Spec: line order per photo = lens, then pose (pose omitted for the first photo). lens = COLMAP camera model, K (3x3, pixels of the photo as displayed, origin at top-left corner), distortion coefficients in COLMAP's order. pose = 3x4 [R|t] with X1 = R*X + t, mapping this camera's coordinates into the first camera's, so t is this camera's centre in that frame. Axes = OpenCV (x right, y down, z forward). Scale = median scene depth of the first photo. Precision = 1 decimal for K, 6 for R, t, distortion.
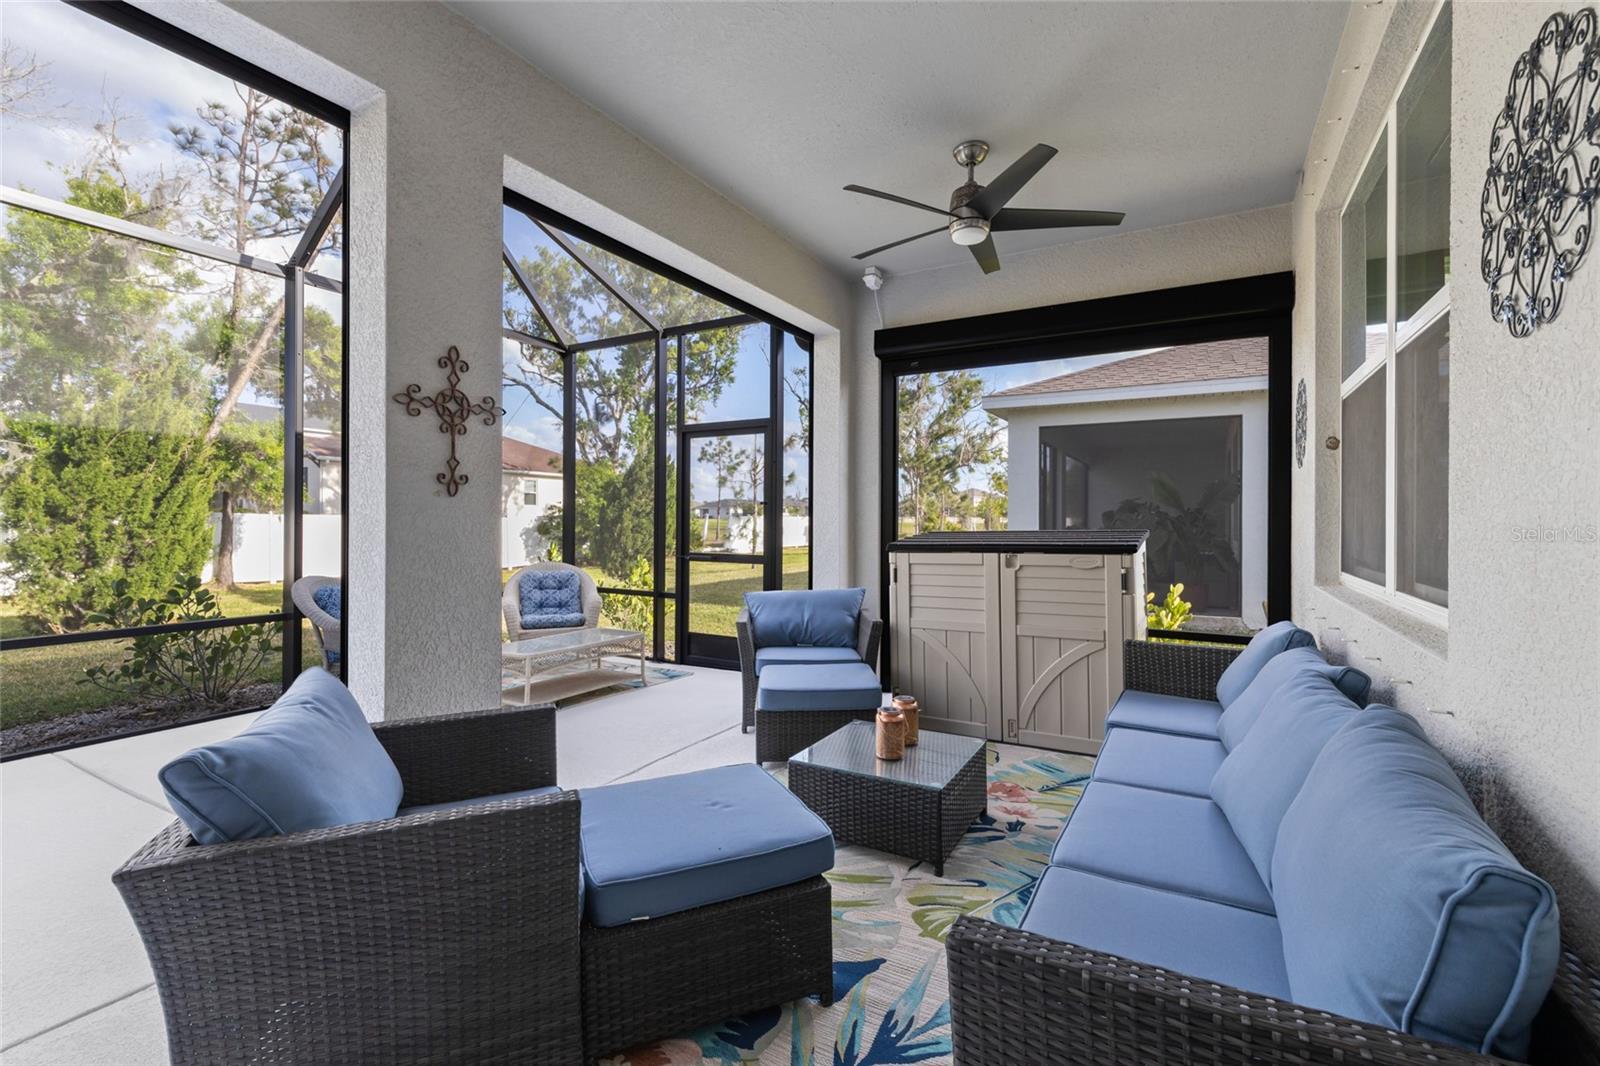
lens RADIAL K [[684.9, 0, 804.2], [0, 684.9, 526.0], [0, 0, 1]] dist [-0.000487, 0.000792]
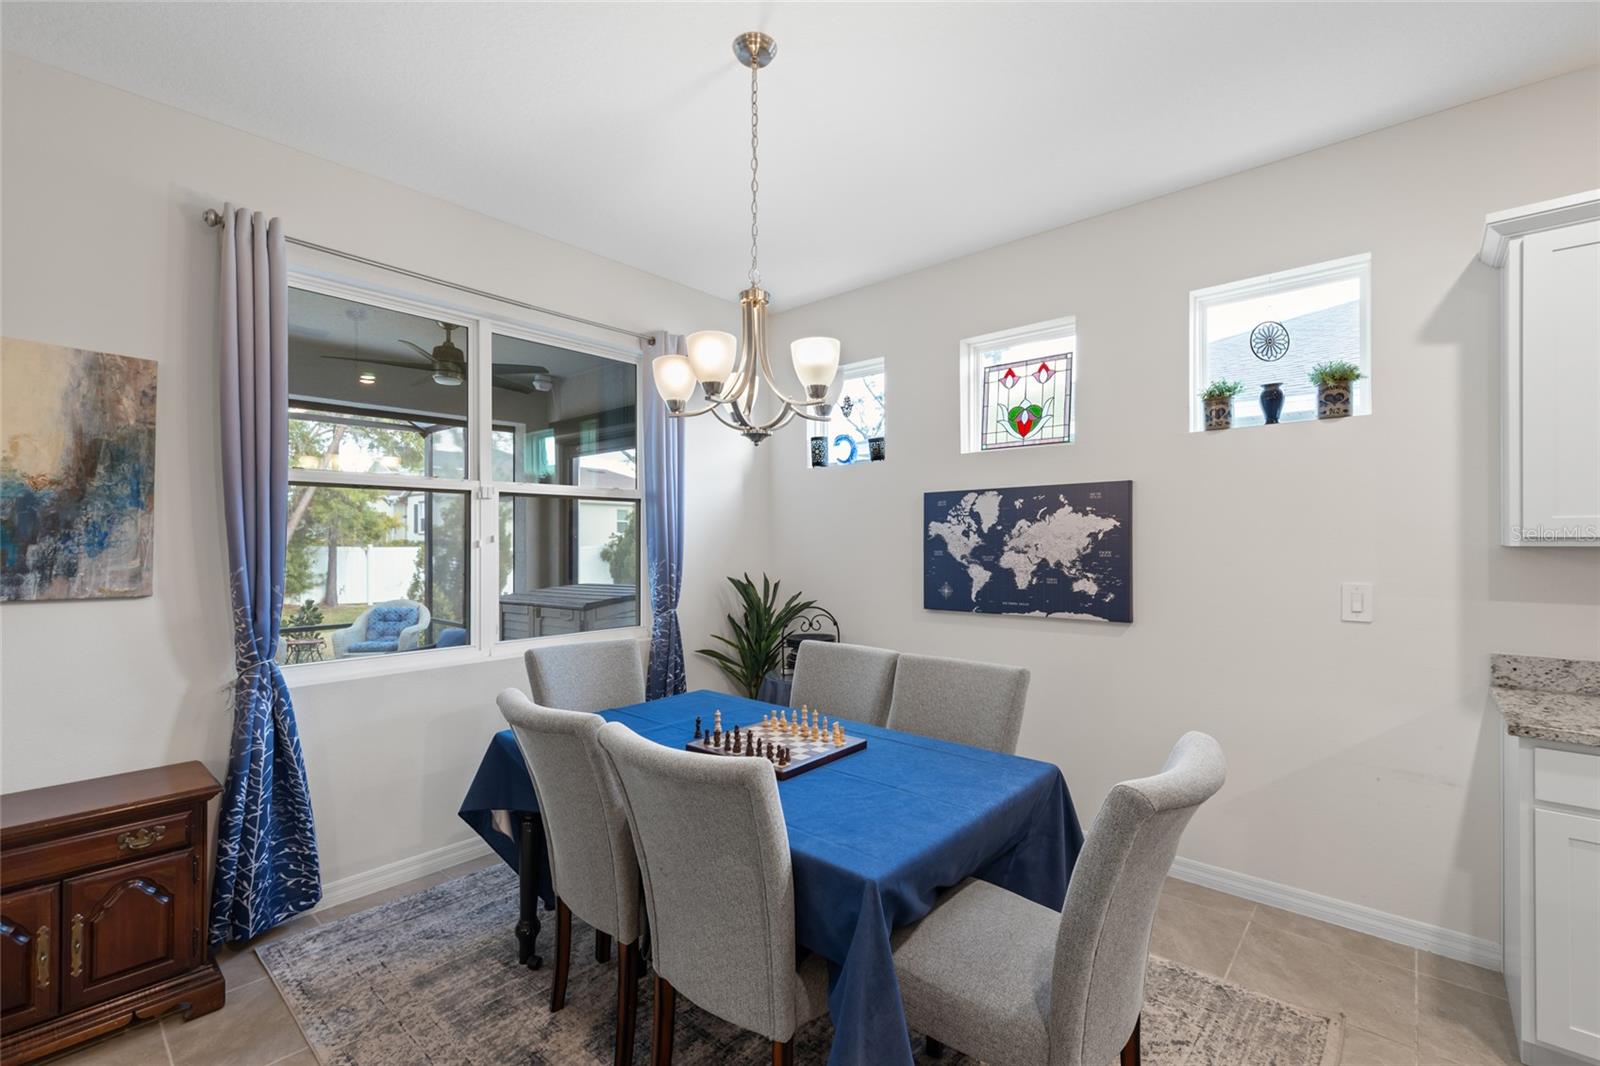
lens RADIAL K [[693.1, 0, 799.4], [0, 693.1, 539.9], [0, 0, 1]] dist [0.004592, -0.000258]
pose [[0.975691, -0.005443, -0.219084, 0.272164], [0.003524, 0.999952, -0.009148, -0.019257], [0.219123, 0.008154, 0.975663, -0.045428]]
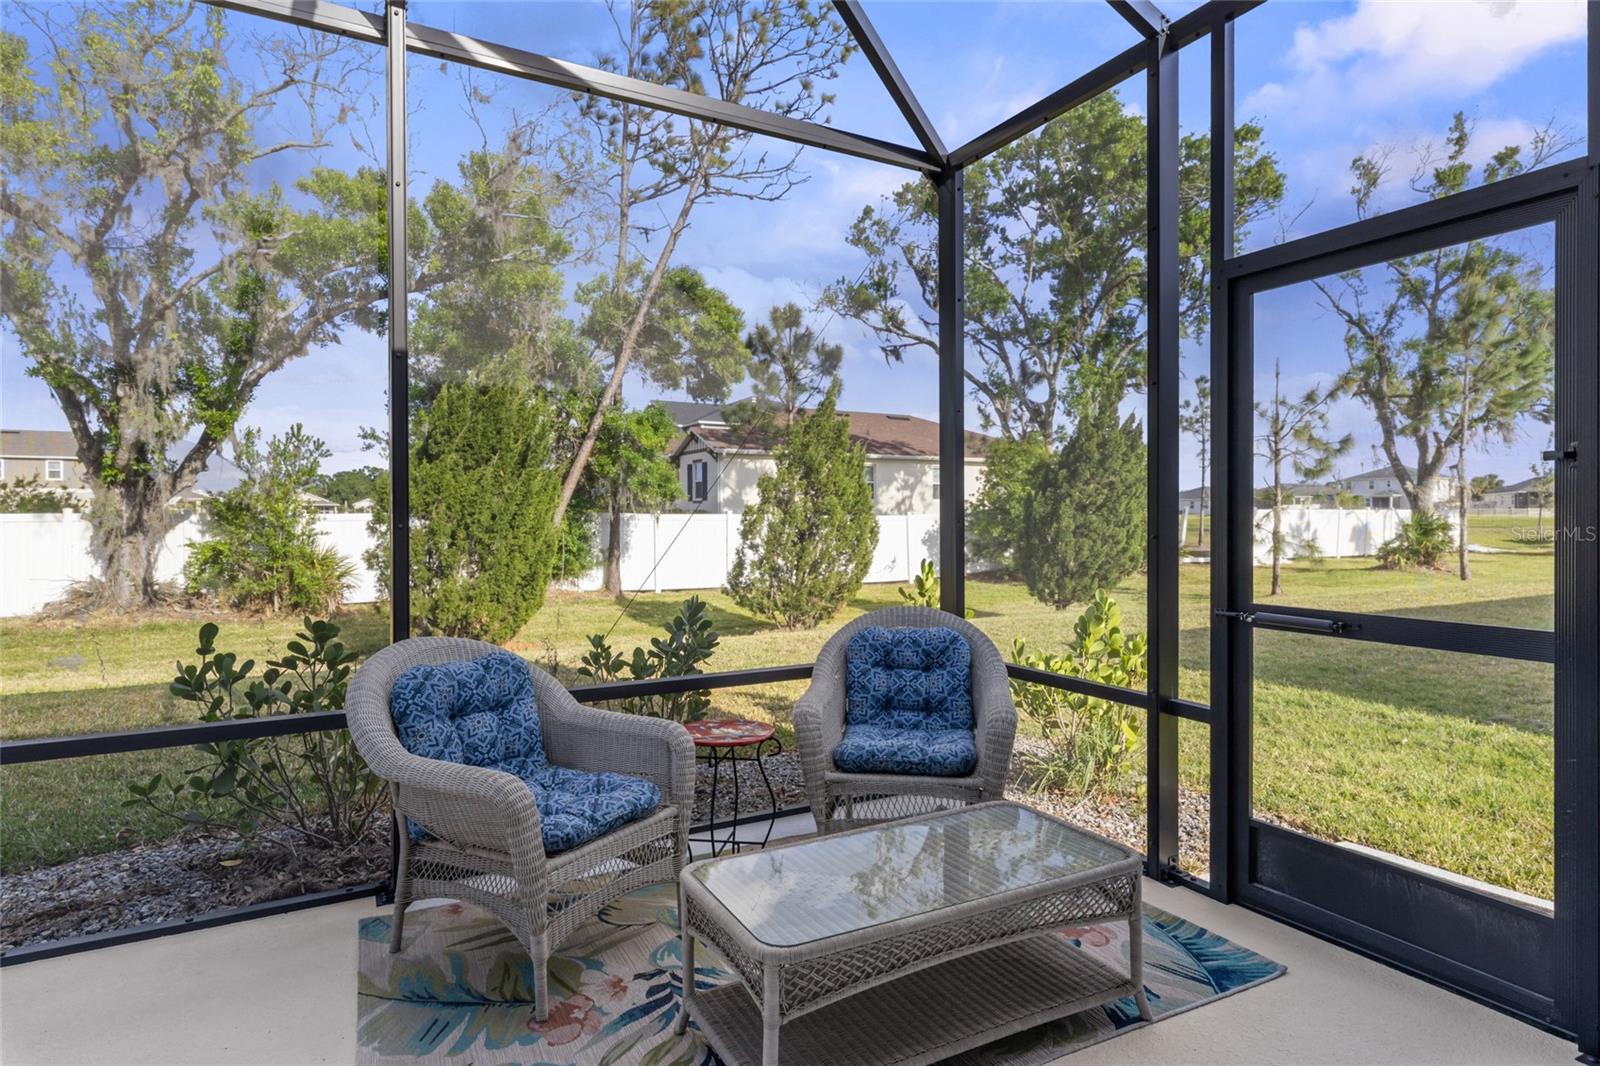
lens RADIAL K [[834.2, 0, 800.0], [0, 834.2, 533.0], [0, 0, 1]] dist [-0.000683, -0.000009]
pose [[0.848140, 0.001068, -0.529770, -0.055585], [0.003900, 0.999958, 0.008260, -0.001512], [0.529757, -0.009072, 0.848101, 0.199807]]
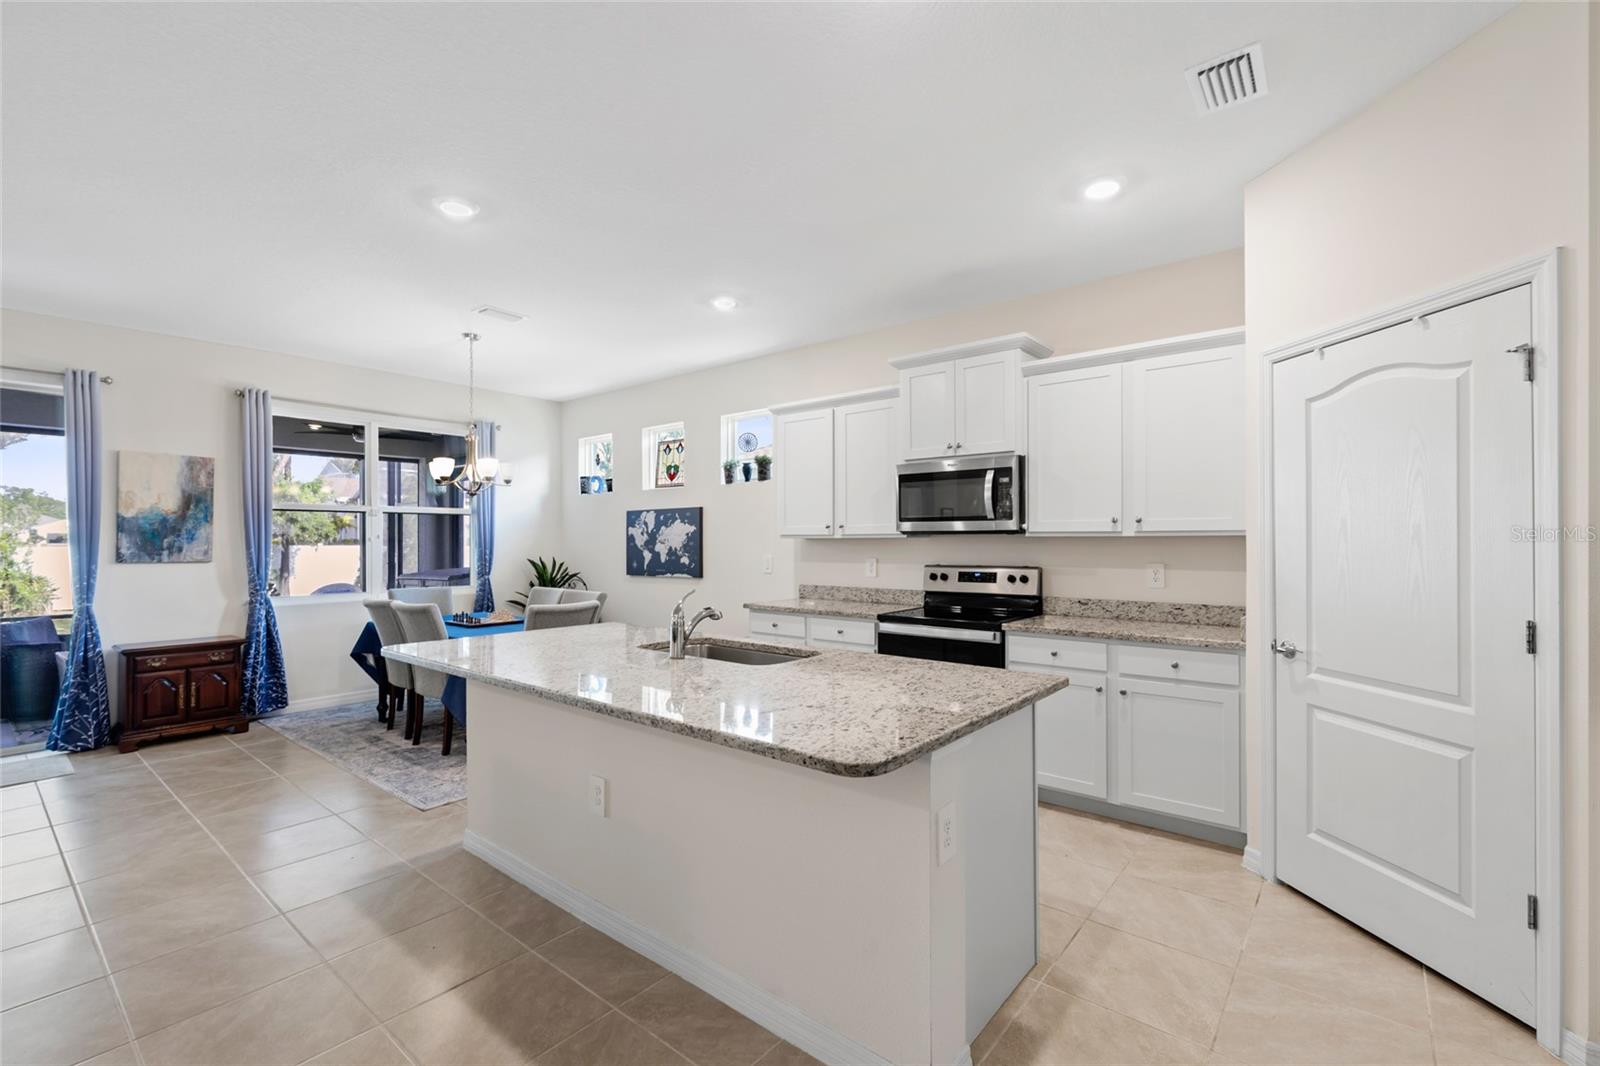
lens RADIAL K [[695.4, 0, 788.3], [0, 695.4, 538.6], [0, 0, 1]] dist [0.003476, 0.000517]
pose [[0.982686, -0.007429, -0.185132, 0.434626], [0.005645, 0.999932, -0.010159, -0.015419], [0.185195, 0.008938, 0.982661, -0.204312]]
